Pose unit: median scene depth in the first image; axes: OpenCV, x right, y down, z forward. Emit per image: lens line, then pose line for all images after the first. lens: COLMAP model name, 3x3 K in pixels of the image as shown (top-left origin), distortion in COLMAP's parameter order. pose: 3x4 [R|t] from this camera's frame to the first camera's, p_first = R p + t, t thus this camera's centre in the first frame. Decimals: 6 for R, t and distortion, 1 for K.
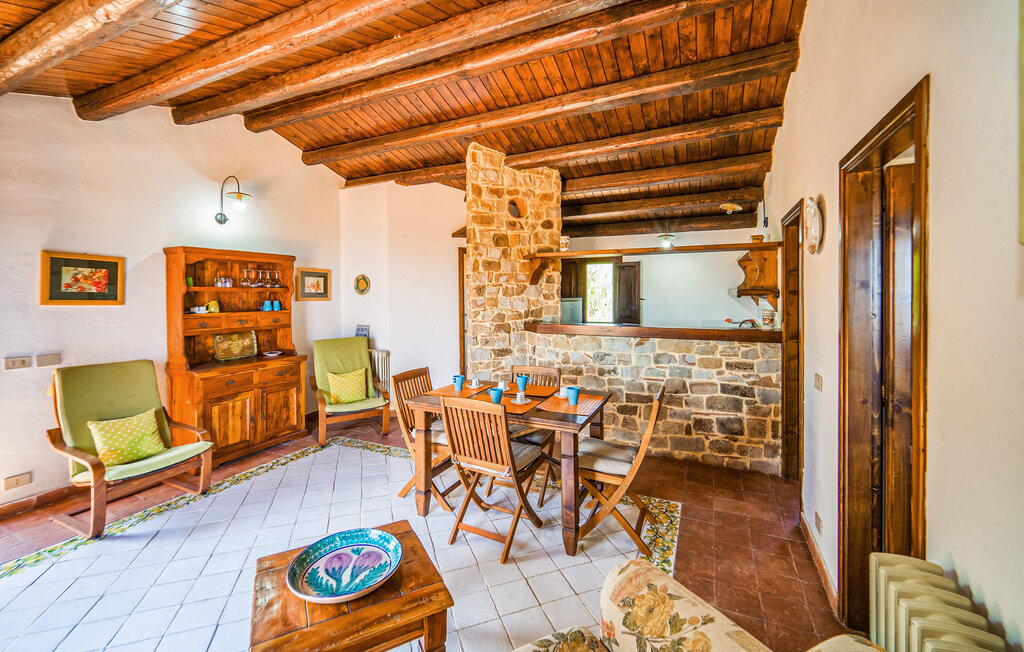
lens RADIAL K [[401.4, 0, 509.9], [0, 401.4, 297.1], [0, 0, 1]] dist [0.000784, 0.000012]
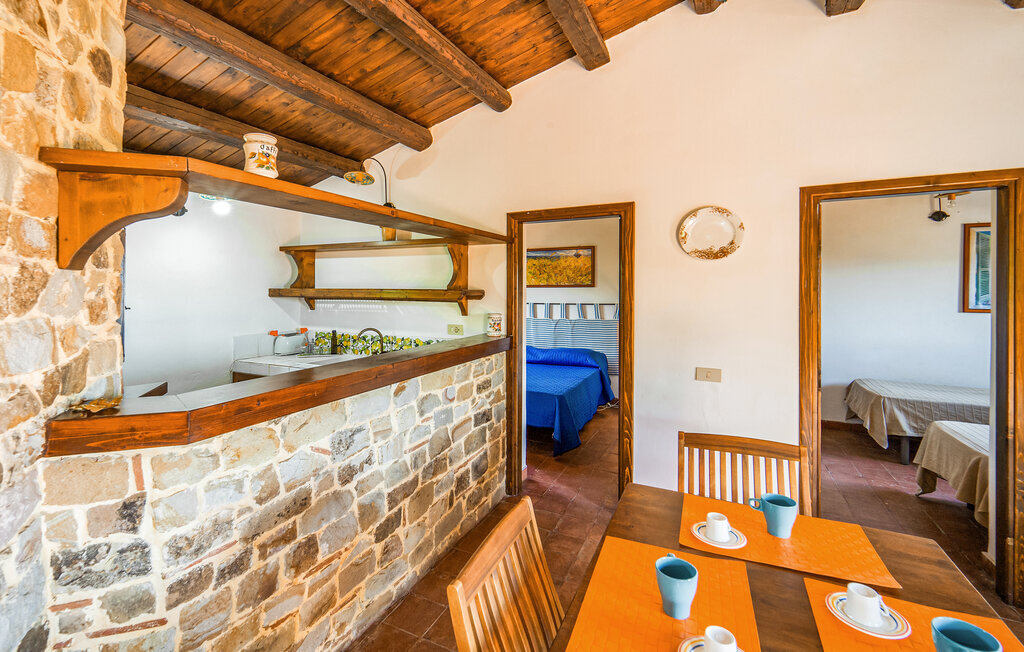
lens RADIAL K [[435.0, 0, 561.3], [0, 435.0, 283.8], [0, 0, 1]] dist [-0.000721, -0.000456]
pose [[-0.083934, 0.018832, 0.996293, -0.283425], [0.014260, 0.999742, -0.017695, -0.013668], [-0.996369, 0.012722, -0.084180, 0.822620]]
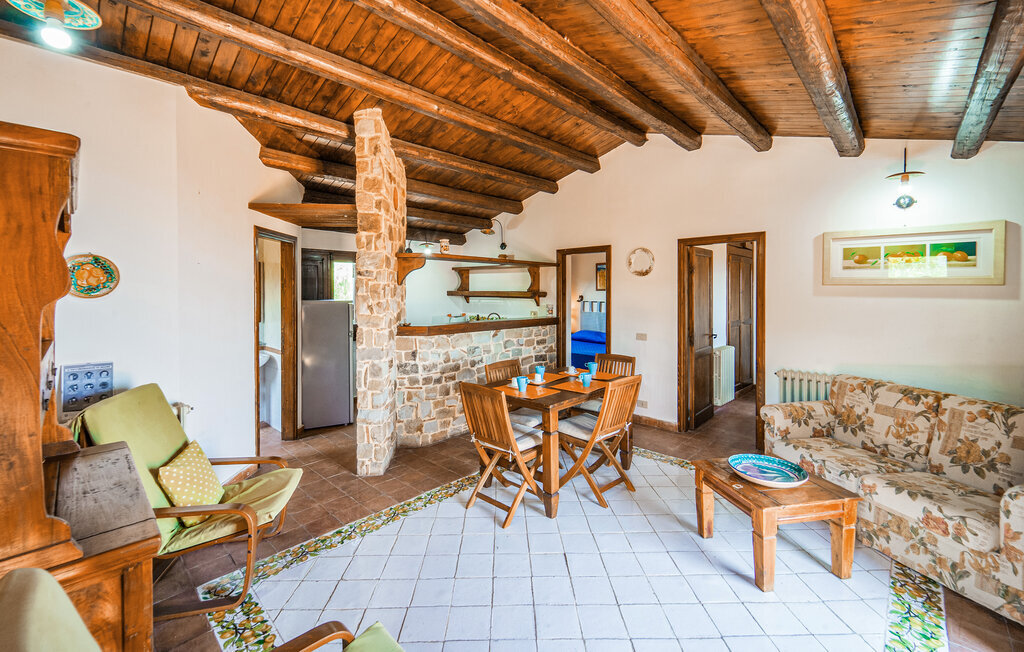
lens RADIAL K [[401.4, 0, 509.9], [0, 401.4, 297.1], [0, 0, 1]] dist [0.000784, 0.000012]
pose [[0.346139, -0.005184, 0.938169, -0.828302], [0.007771, 0.999966, 0.002659, -0.005204], [-0.938151, 0.006370, 0.346168, 0.517937]]
